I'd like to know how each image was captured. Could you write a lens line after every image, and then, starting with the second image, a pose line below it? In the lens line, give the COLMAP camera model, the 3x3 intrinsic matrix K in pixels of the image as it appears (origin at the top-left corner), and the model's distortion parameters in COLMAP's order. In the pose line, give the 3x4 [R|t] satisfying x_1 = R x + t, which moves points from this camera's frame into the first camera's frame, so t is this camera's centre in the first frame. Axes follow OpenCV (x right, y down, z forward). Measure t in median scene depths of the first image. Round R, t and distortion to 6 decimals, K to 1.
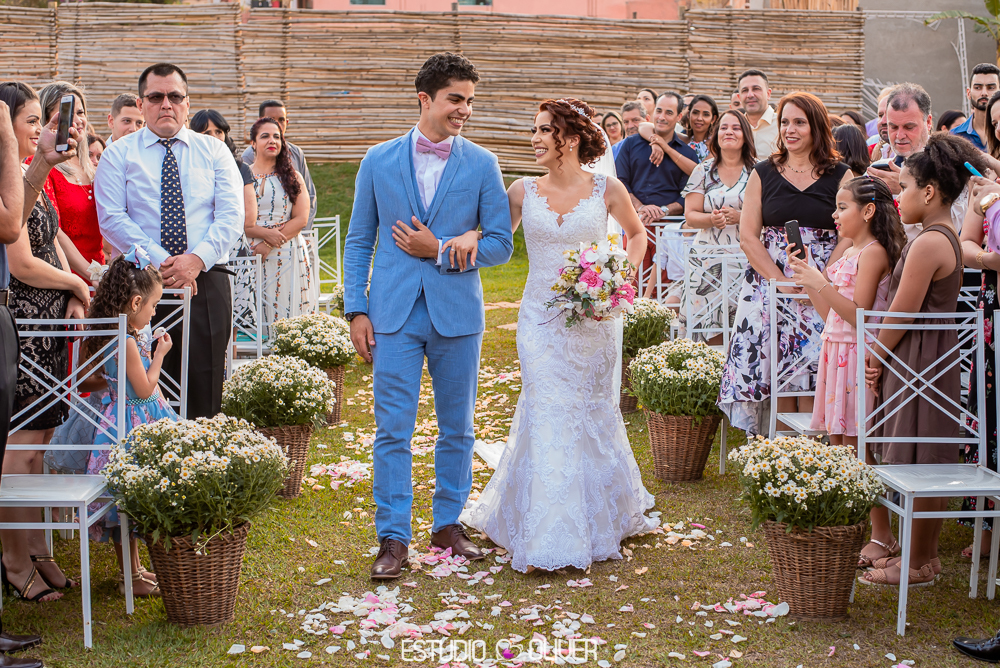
lens RADIAL K [[1426.5, 0, 500.0], [0, 1426.5, 334.0], [0, 0, 1]] dist [-0.087698, 0.076452]
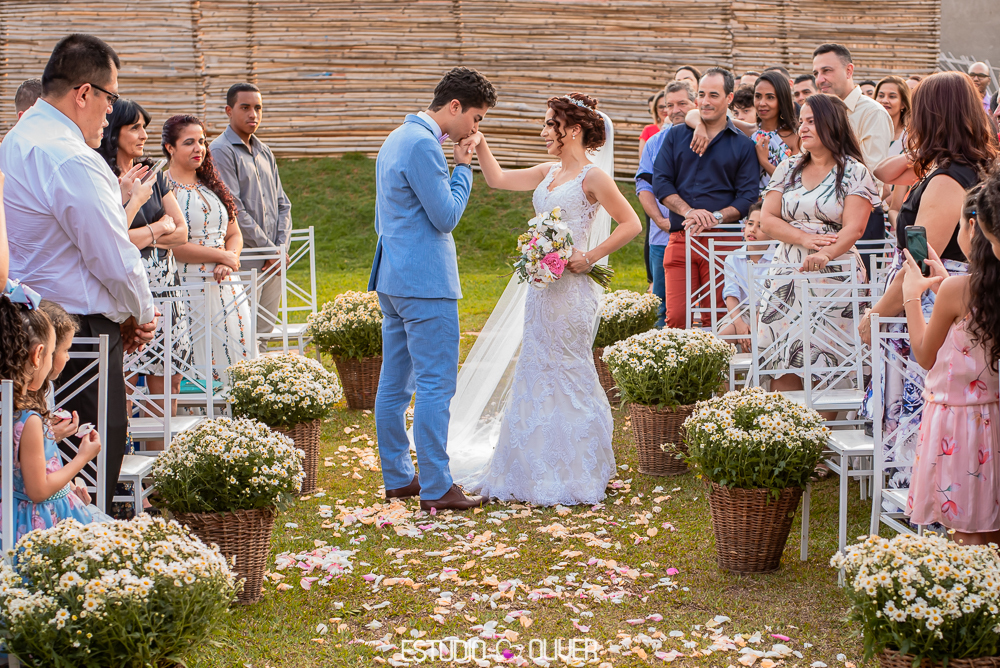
lens RADIAL K [[1426.5, 0, 500.0], [0, 1426.5, 334.0], [0, 0, 1]] dist [-0.087698, 0.076452]
pose [[0.999952, -0.009810, -0.000481, -0.008270], [0.009816, 0.999861, 0.013441, -0.035661], [0.000349, -0.013445, 0.999910, 0.212925]]
